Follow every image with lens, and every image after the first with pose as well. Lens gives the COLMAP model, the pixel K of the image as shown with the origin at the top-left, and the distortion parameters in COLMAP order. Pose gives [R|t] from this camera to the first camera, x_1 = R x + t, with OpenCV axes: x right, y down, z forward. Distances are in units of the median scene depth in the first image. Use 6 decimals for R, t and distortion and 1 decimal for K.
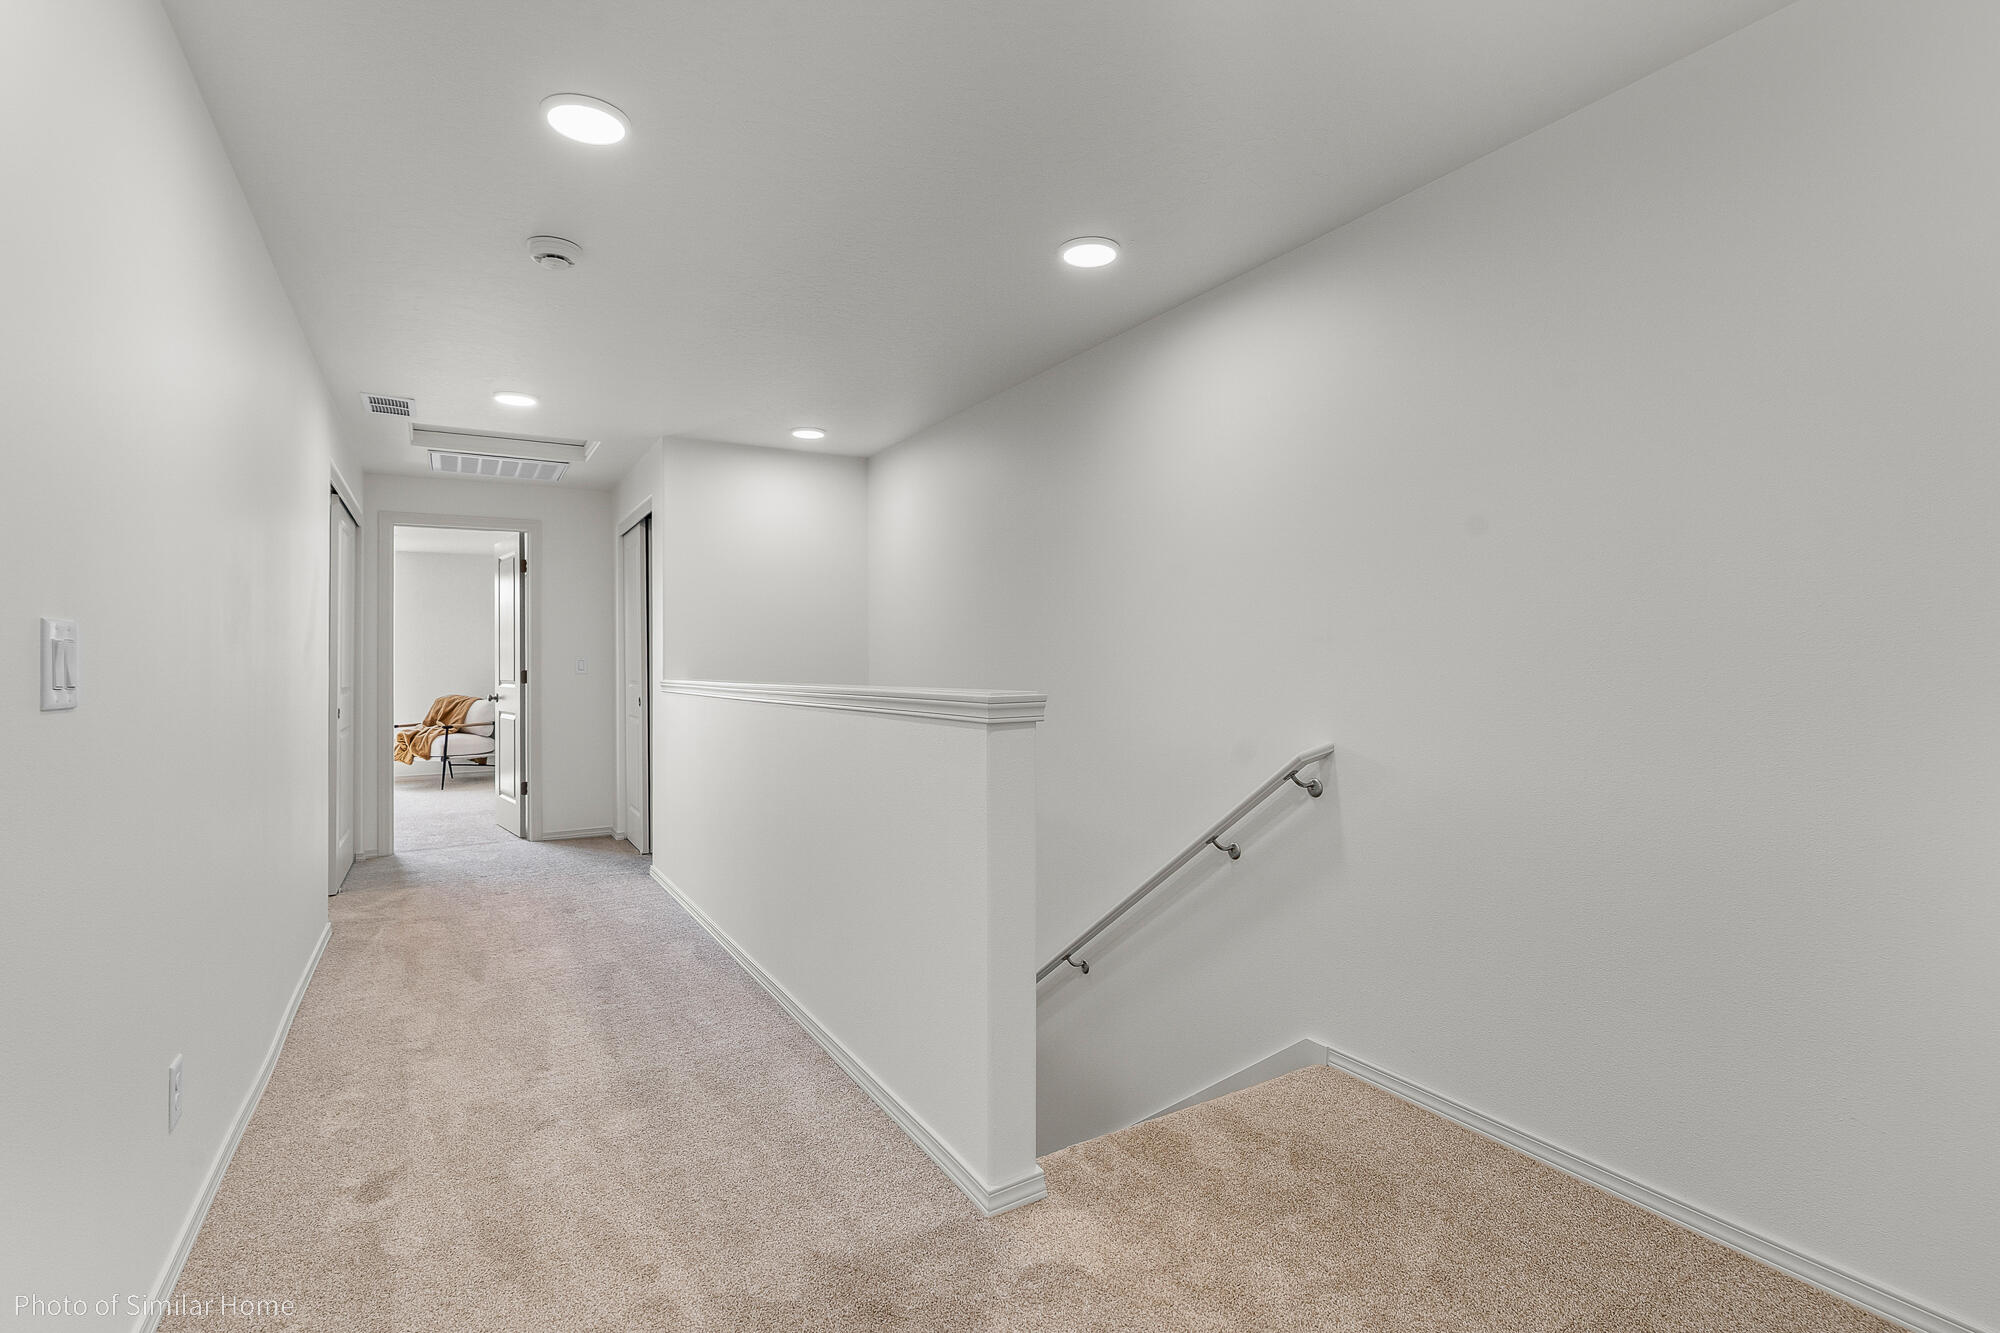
lens RADIAL K [[910.4, 0, 991.7], [0, 910.4, 672.0], [0, 0, 1]] dist [-0.000451, 0.000410]
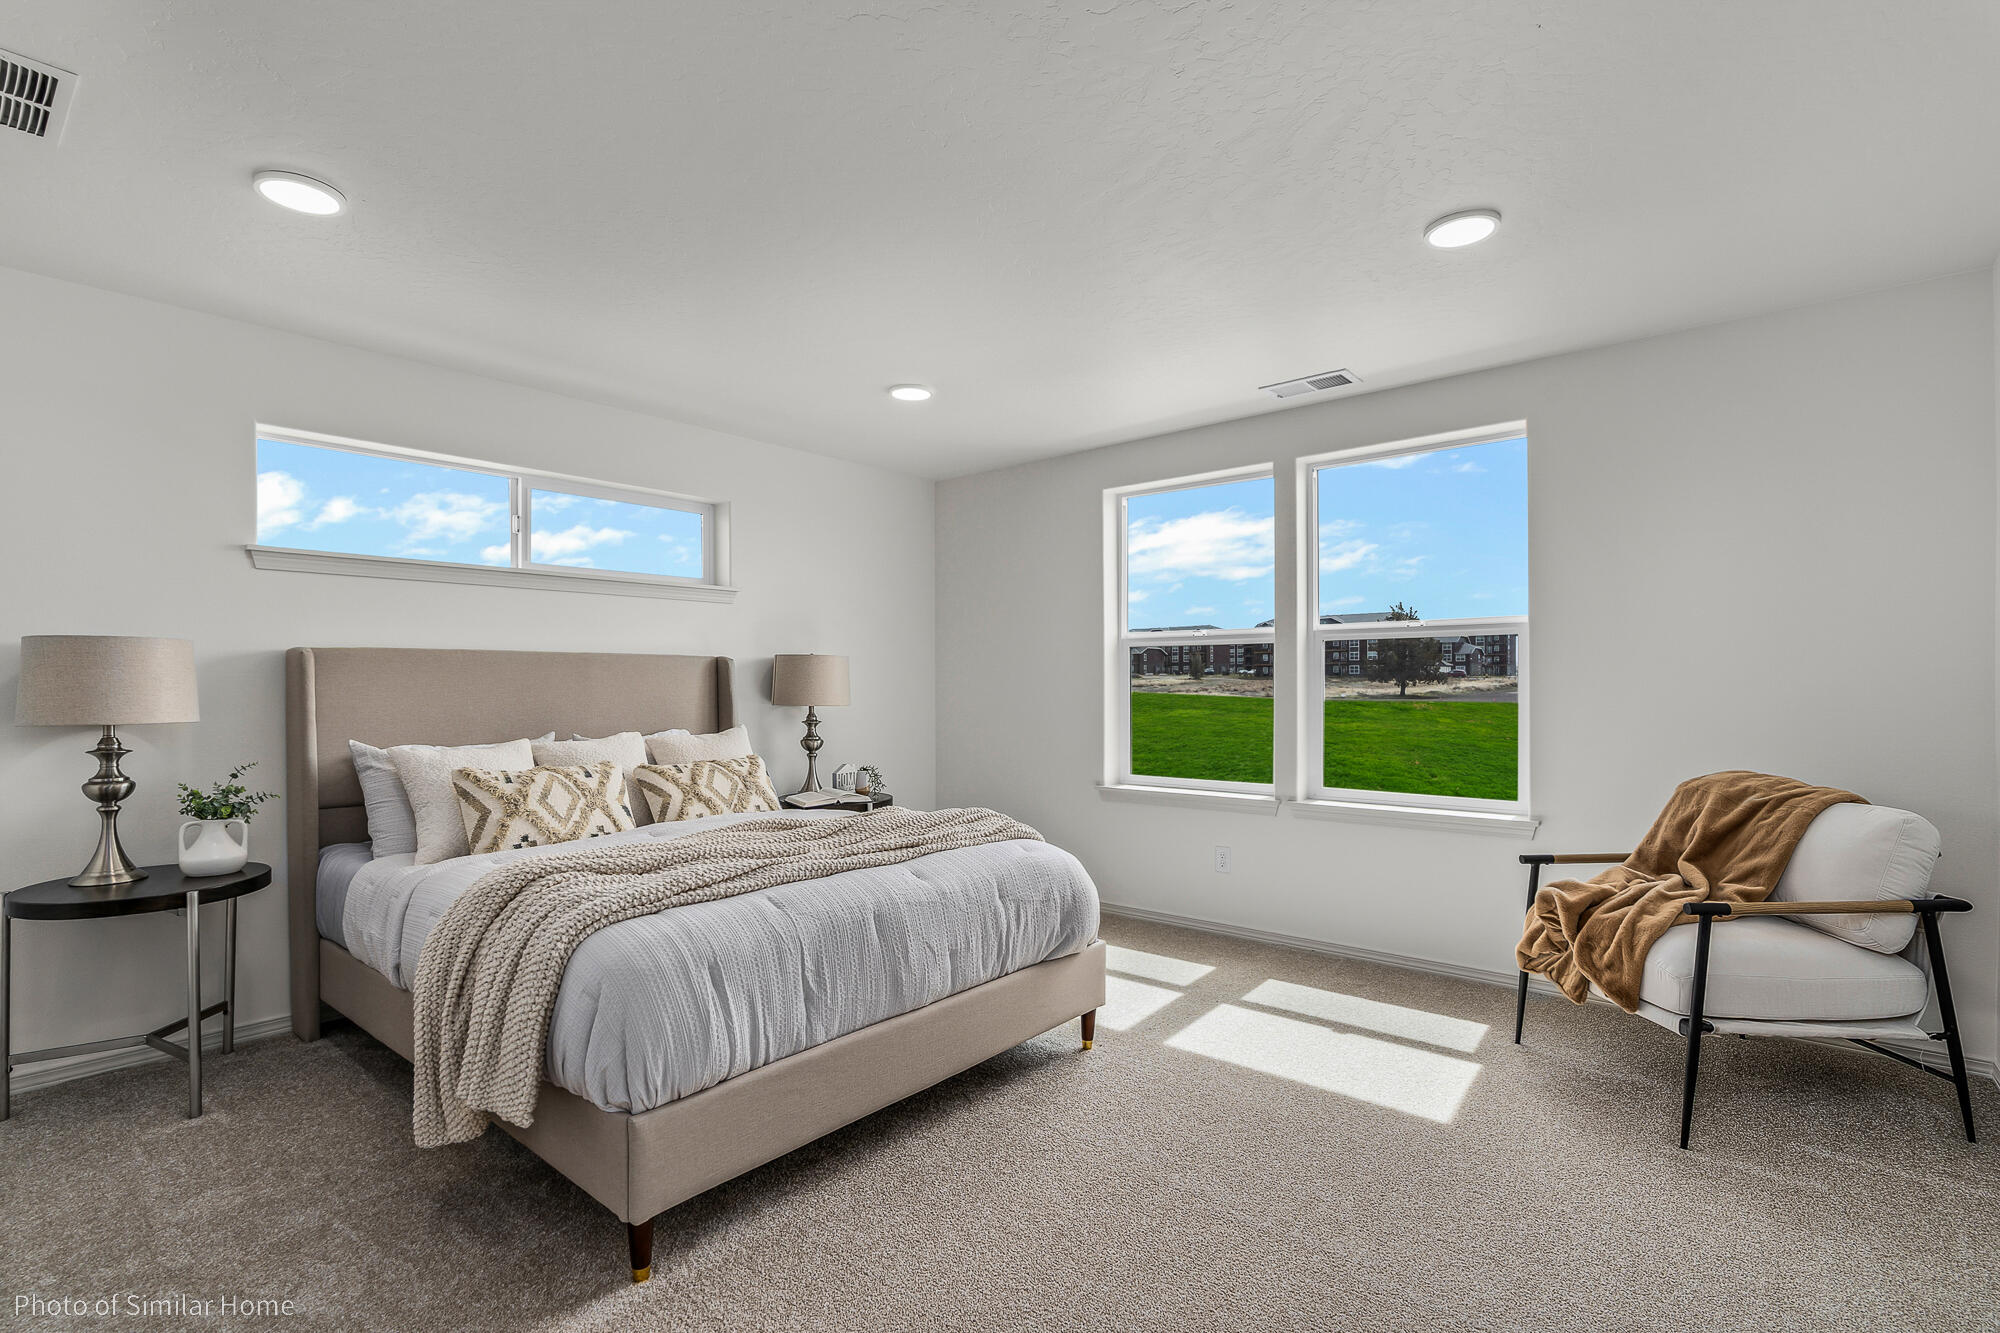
lens RADIAL K [[933.8, 0, 967.8], [0, 933.8, 691.5], [0, 0, 1]] dist [-0.000452, 0.000140]
pose [[0.309717, 0.002798, -0.950825, -0.396033], [0.001143, 0.999994, 0.003315, -0.003372], [0.950828, -0.002113, 0.309712, 0.693601]]
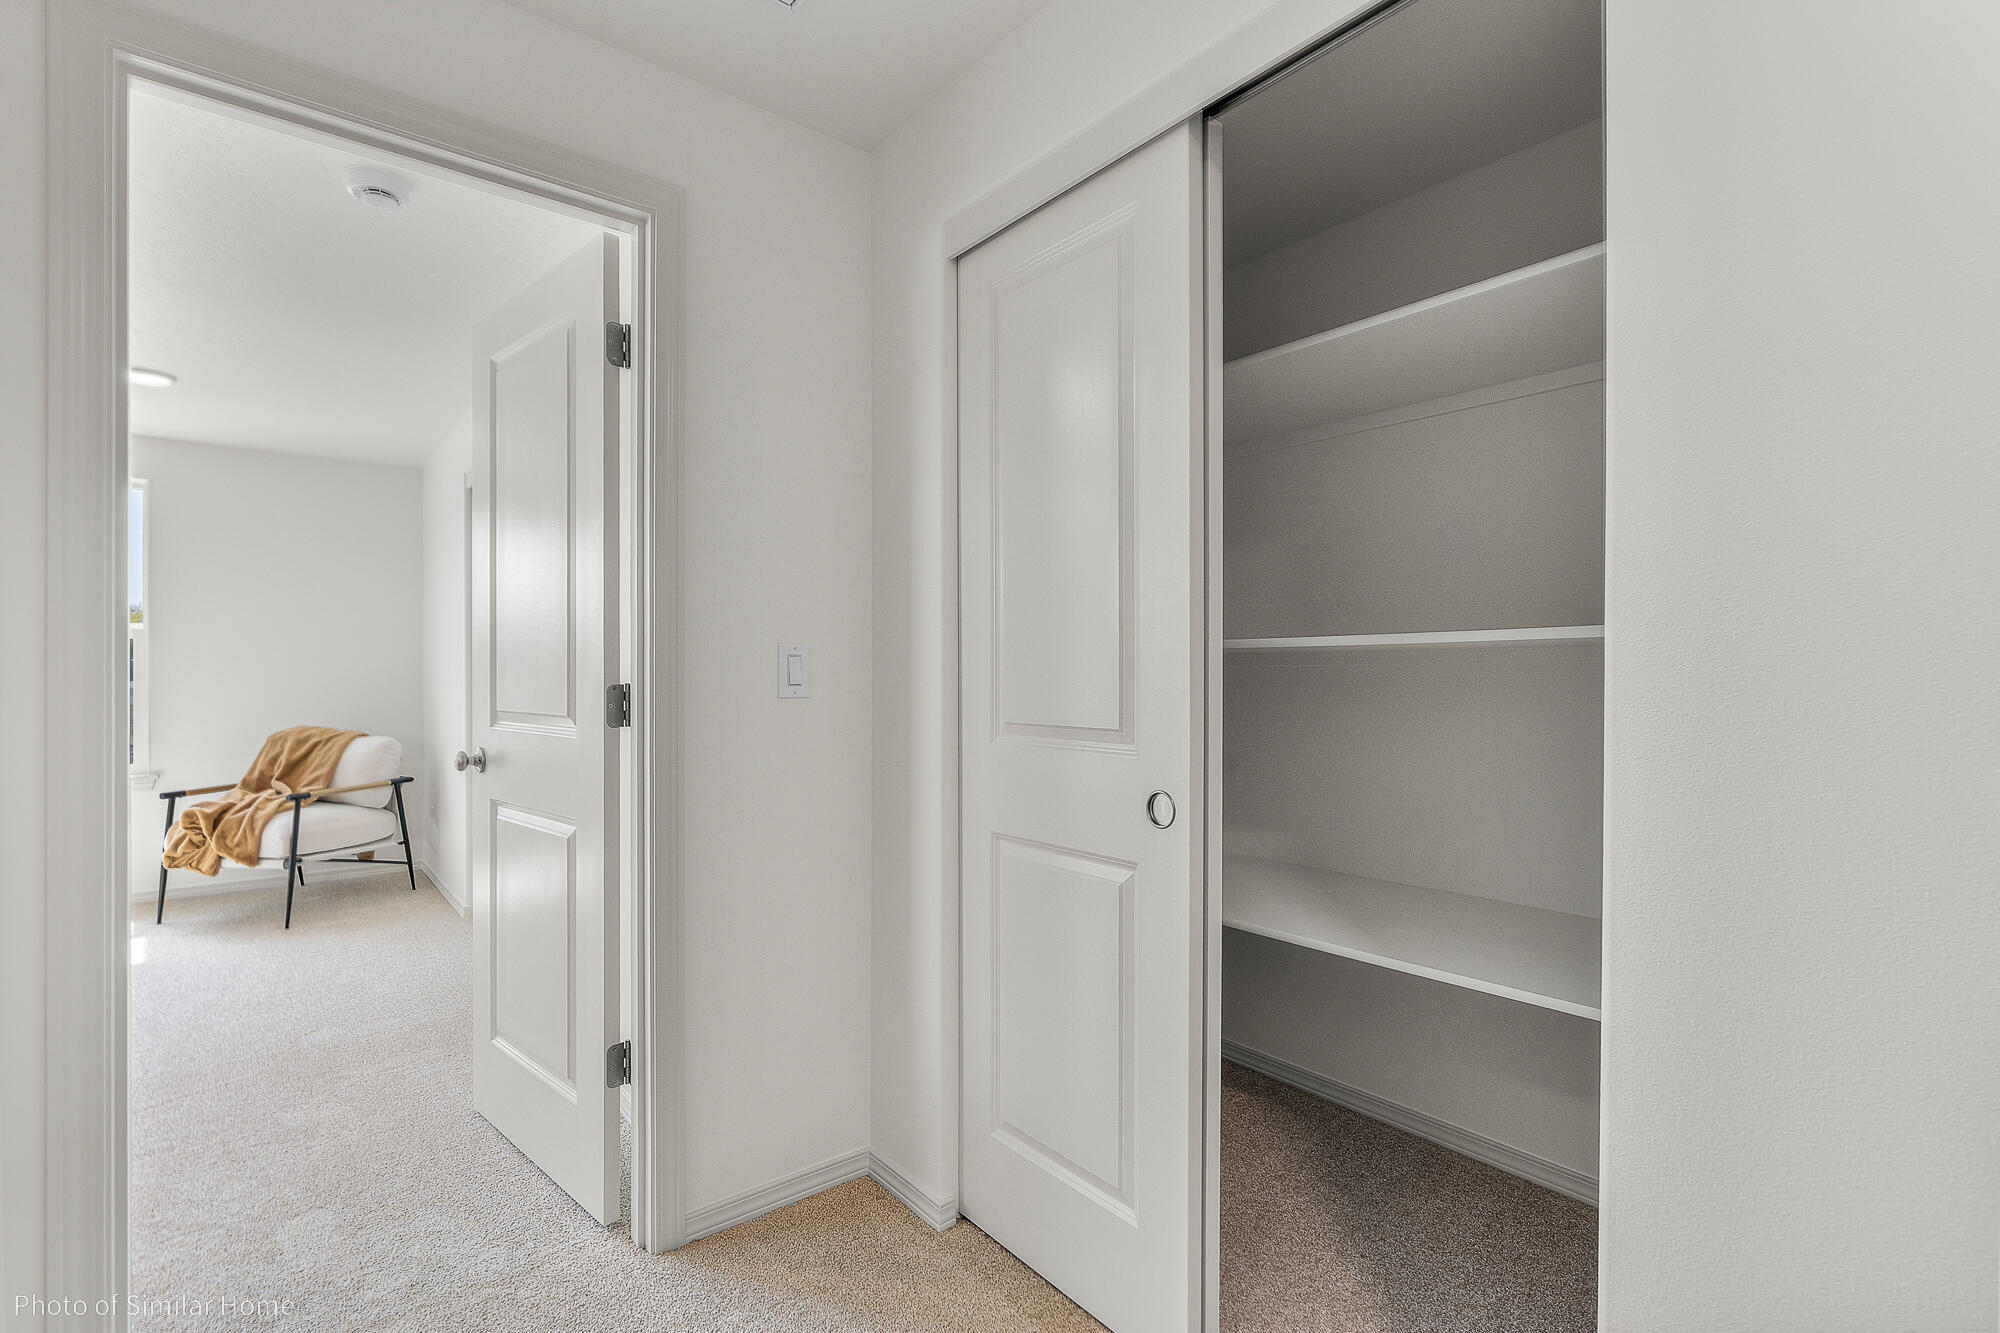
lens RADIAL K [[910.4, 0, 991.7], [0, 910.4, 672.0], [0, 0, 1]] dist [-0.000451, 0.000410]
pose [[0.990761, -0.000593, 0.135616, -0.288905], [0.001394, 0.999982, -0.005807, -0.002592], [-0.135610, 0.005942, 0.990744, 0.455366]]
